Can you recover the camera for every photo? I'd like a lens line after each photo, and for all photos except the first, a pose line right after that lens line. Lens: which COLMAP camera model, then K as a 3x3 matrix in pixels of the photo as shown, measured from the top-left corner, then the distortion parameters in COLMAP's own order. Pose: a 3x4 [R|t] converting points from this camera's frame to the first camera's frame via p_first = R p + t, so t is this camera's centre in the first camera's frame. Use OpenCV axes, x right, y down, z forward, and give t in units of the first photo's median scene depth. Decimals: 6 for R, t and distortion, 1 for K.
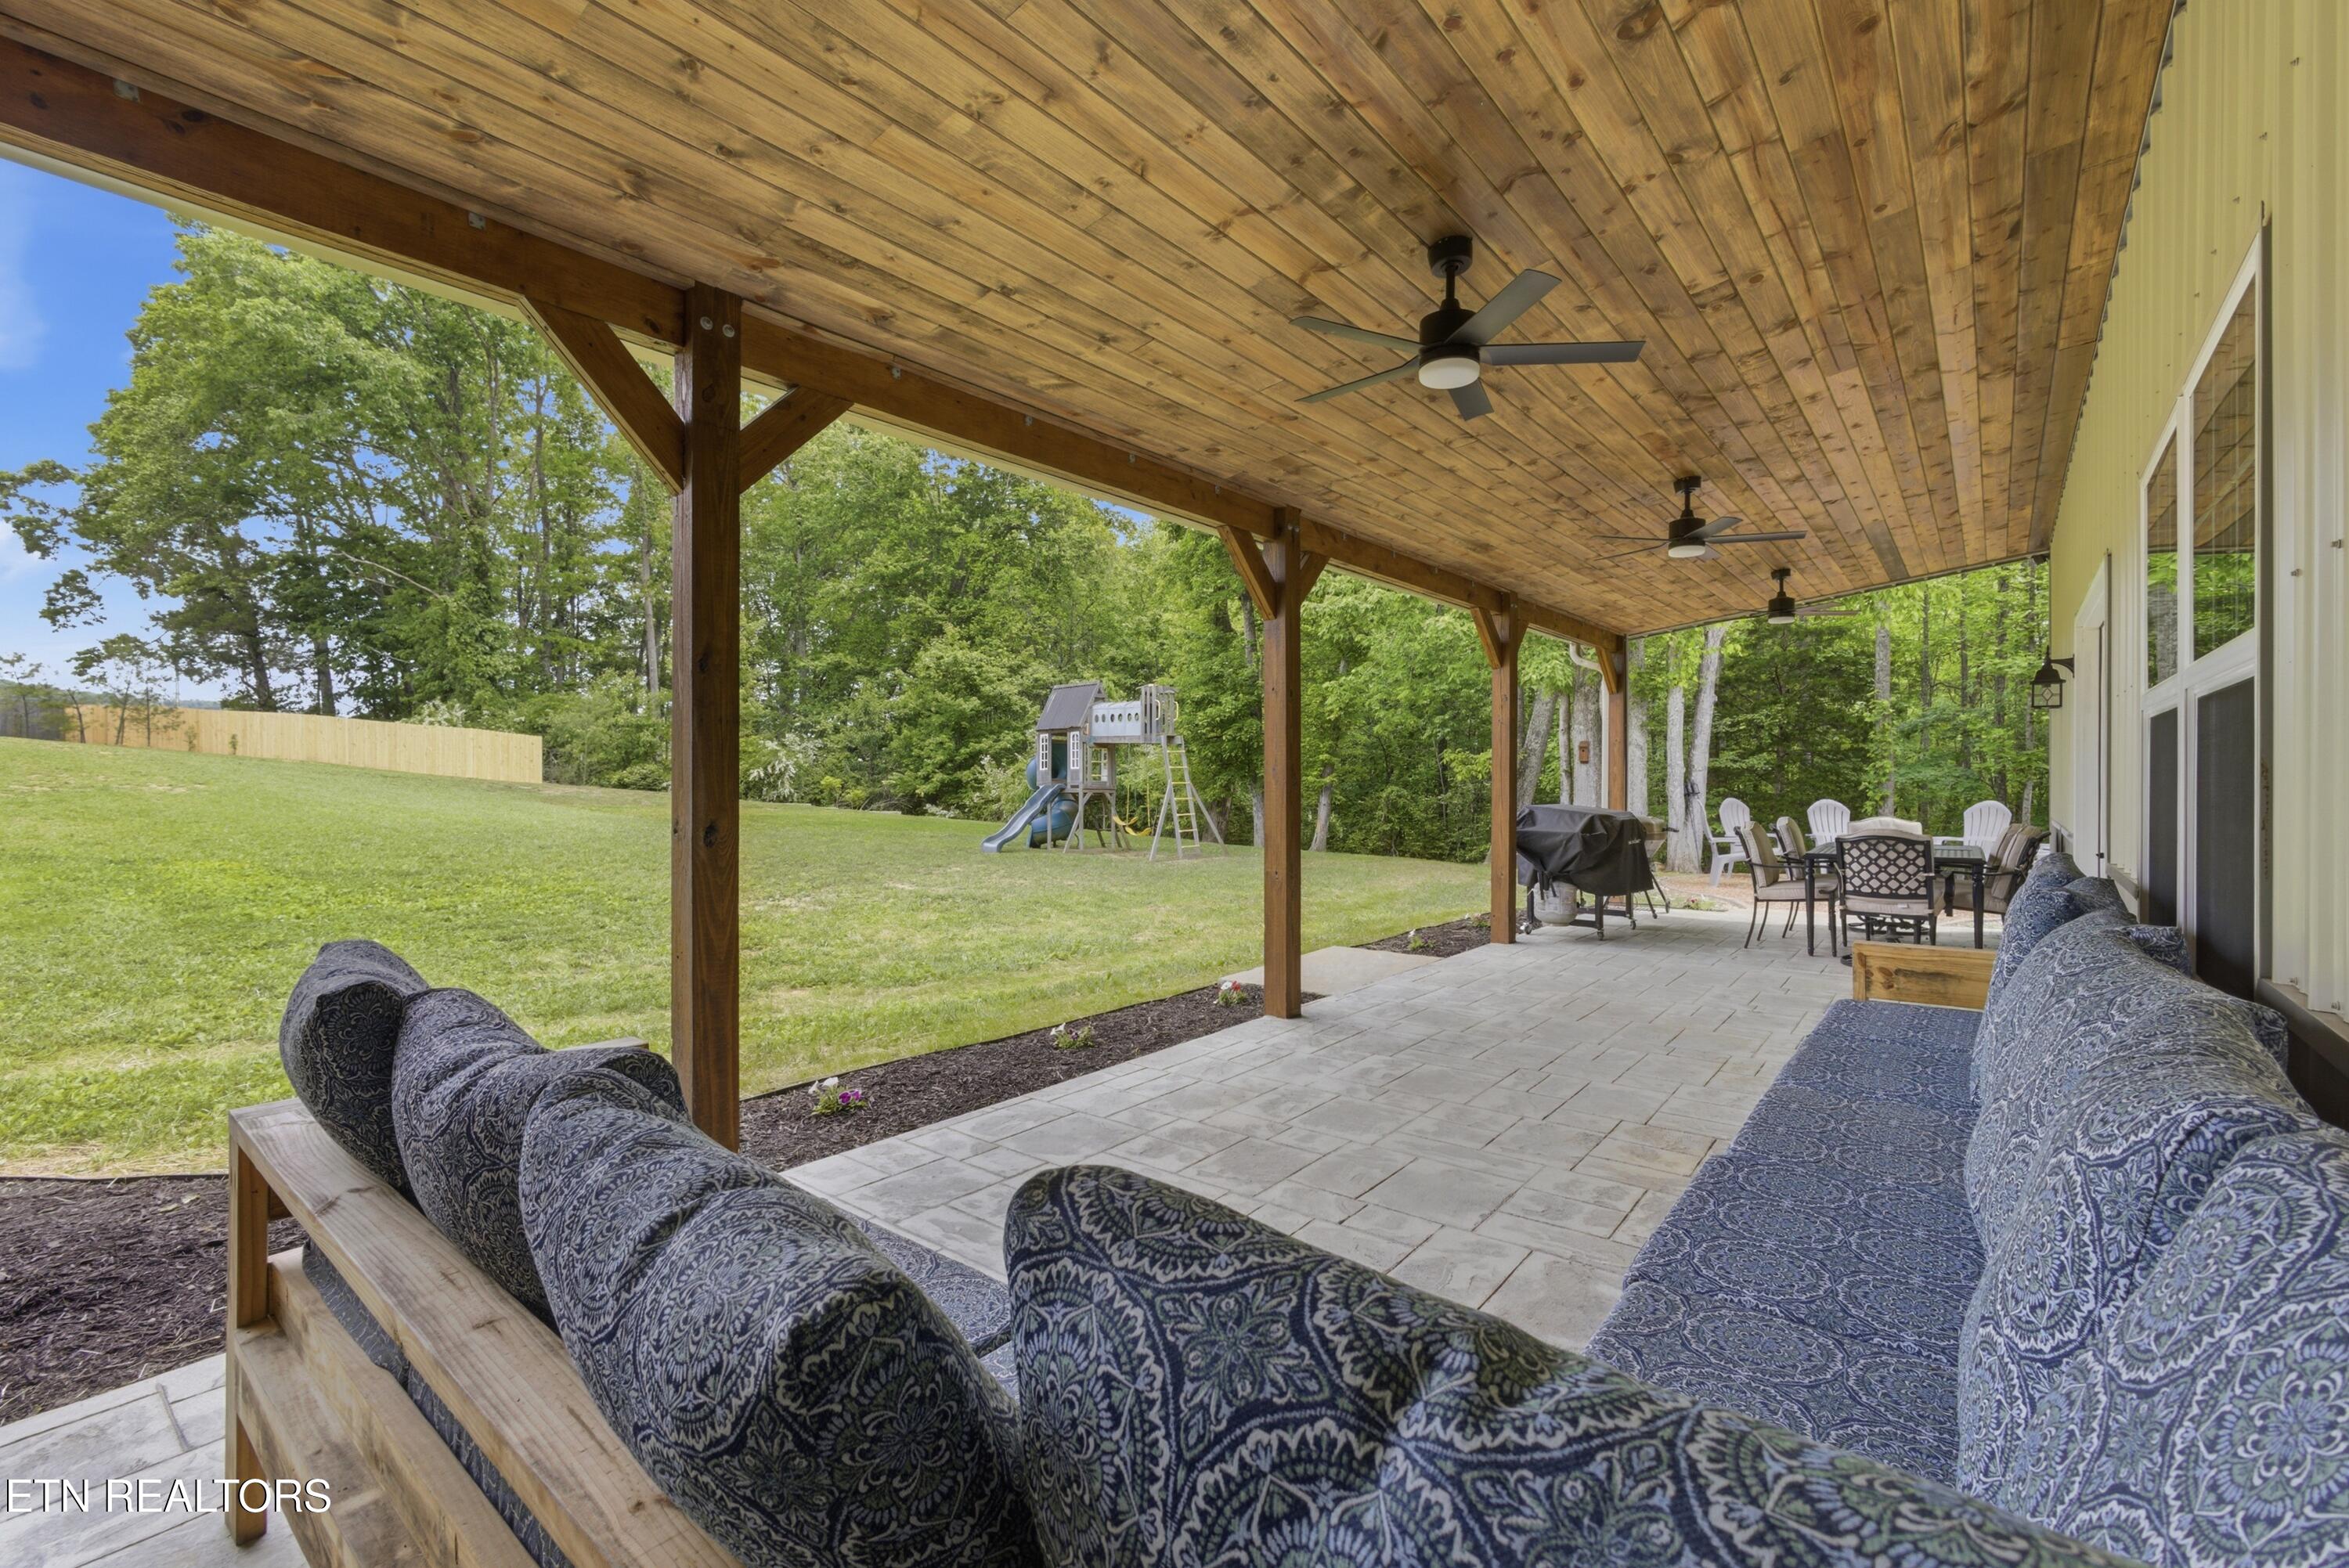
lens RADIAL K [[991.4, 0, 1164.9], [0, 991.4, 779.6], [0, 0, 1]] dist [-0.012174, 0.003570]
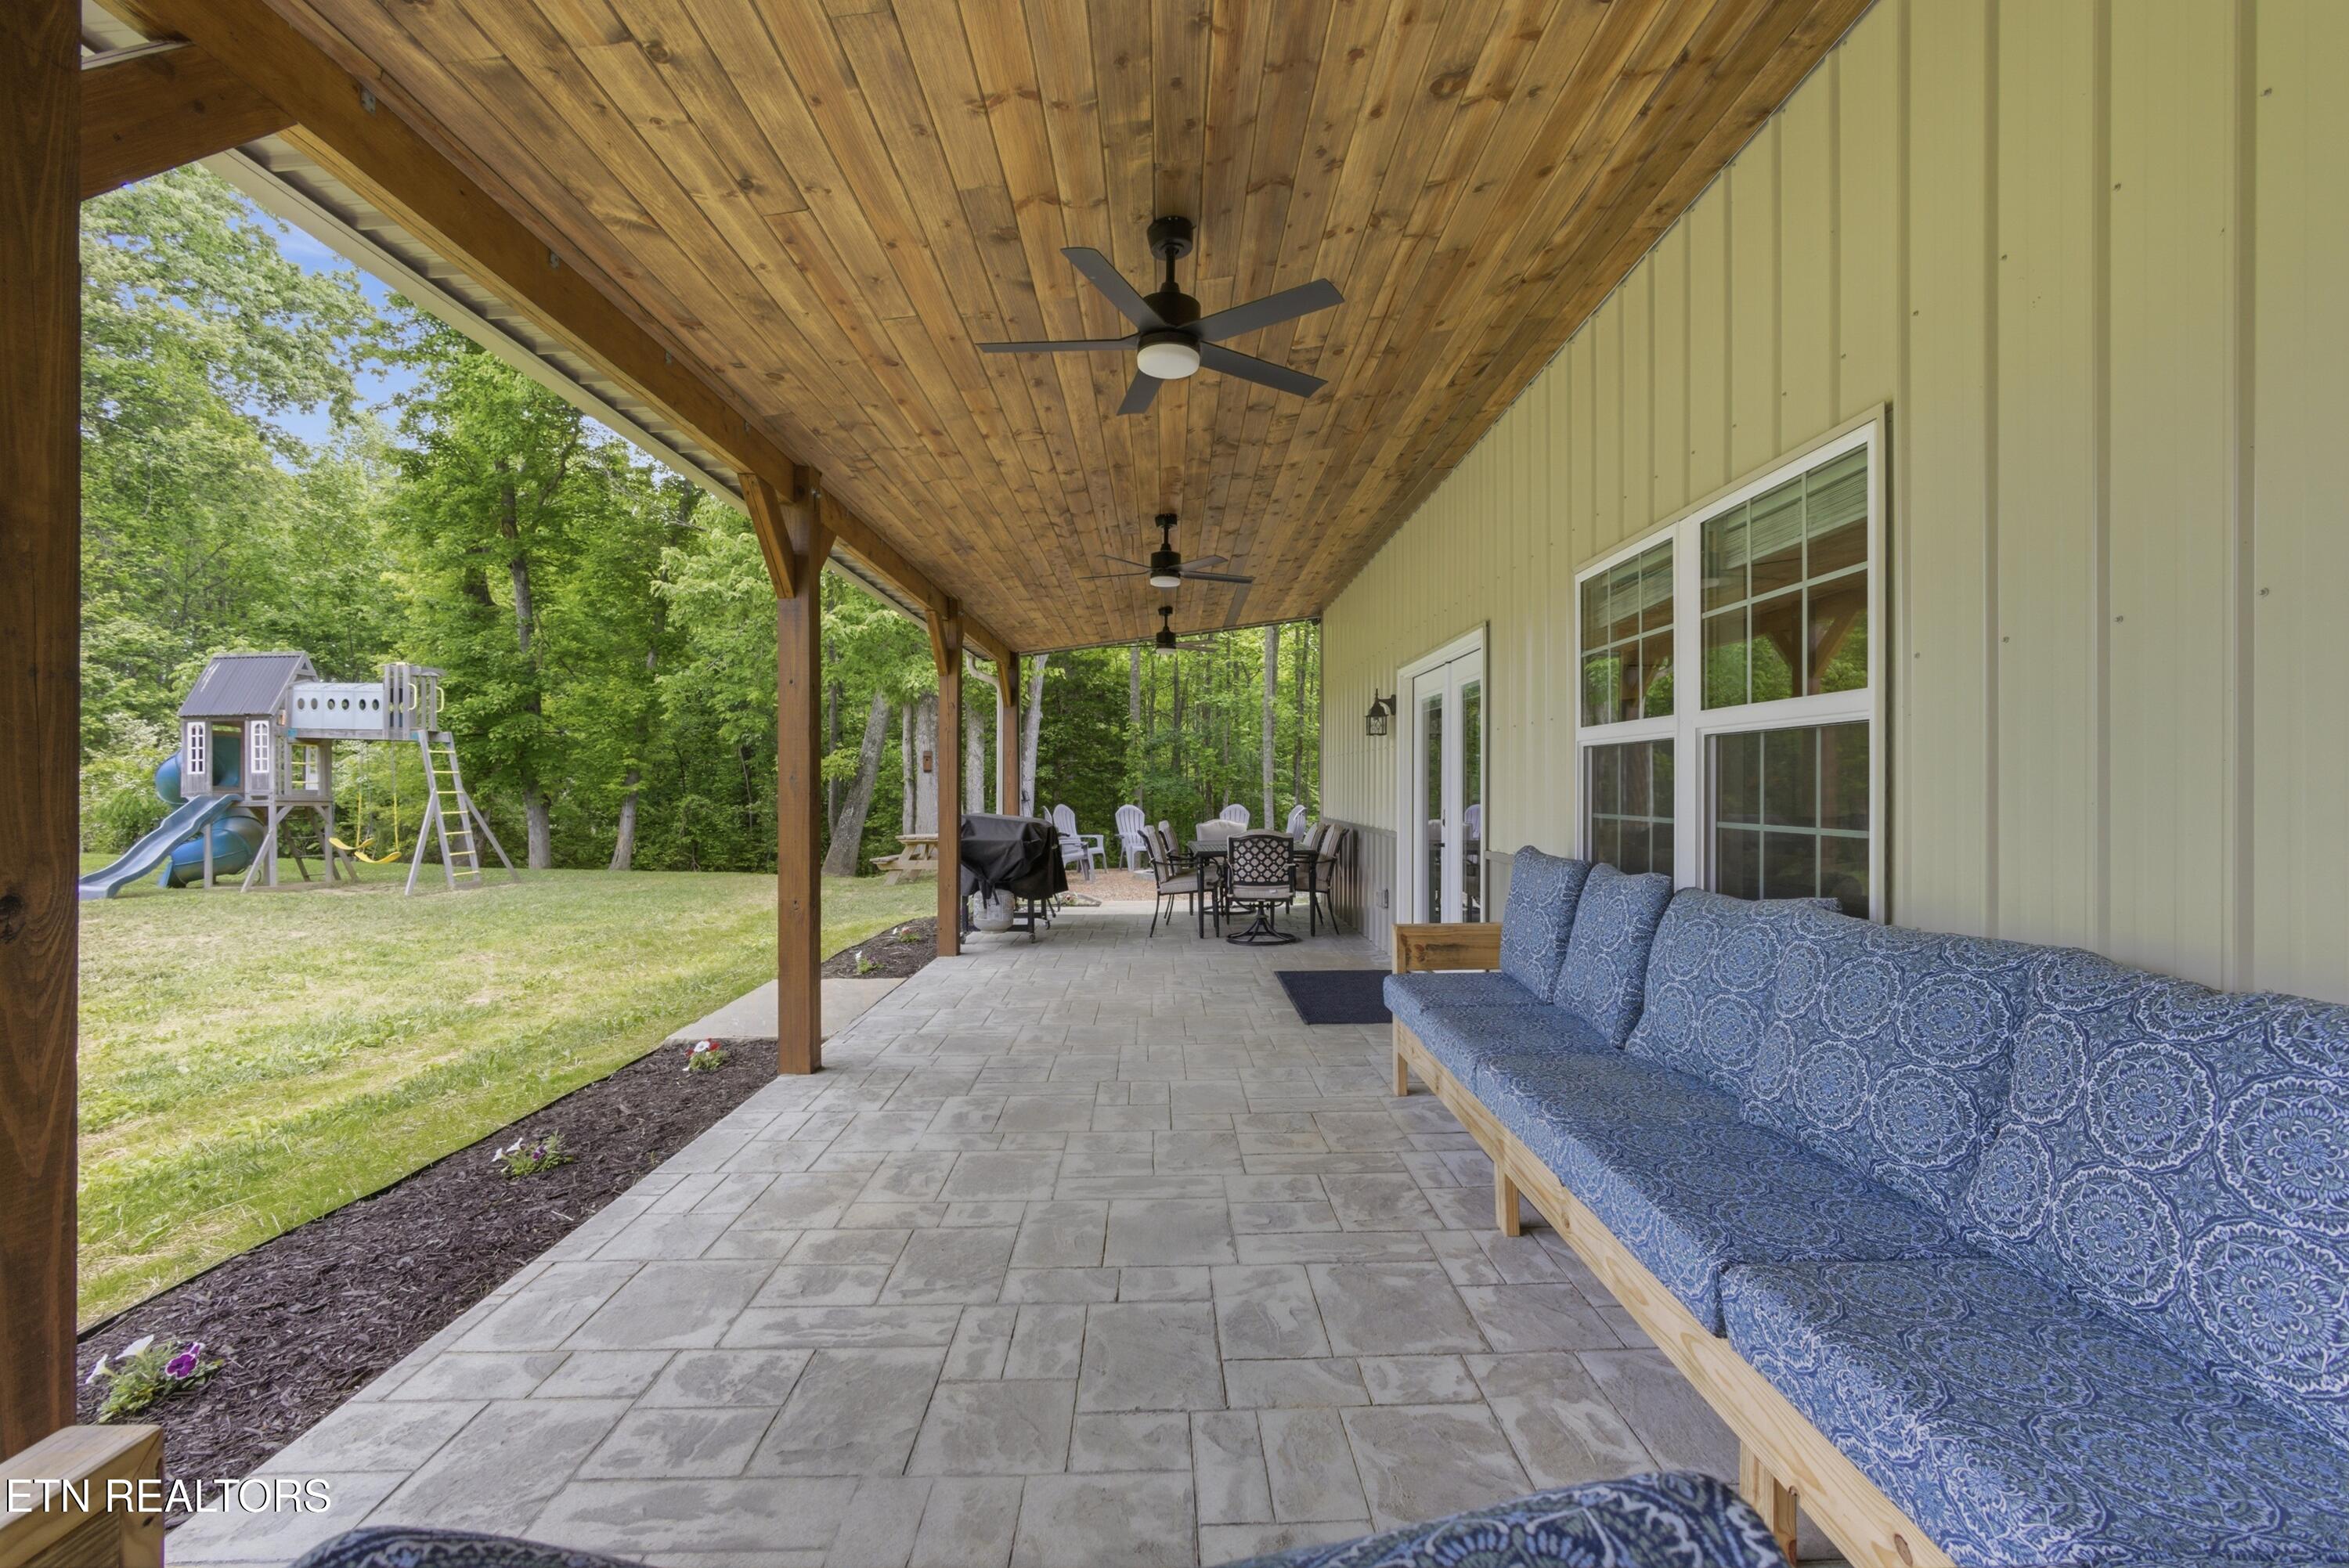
lens RADIAL K [[991.4, 0, 1172.0], [0, 991.4, 788.3], [0, 0, 1]] dist [-0.012174, 0.003570]
pose [[0.765103, -0.000740, 0.643908, -0.123040], [-0.000038, 0.999999, 0.001194, -0.001916], [-0.643908, -0.000938, 0.765102, 0.106412]]
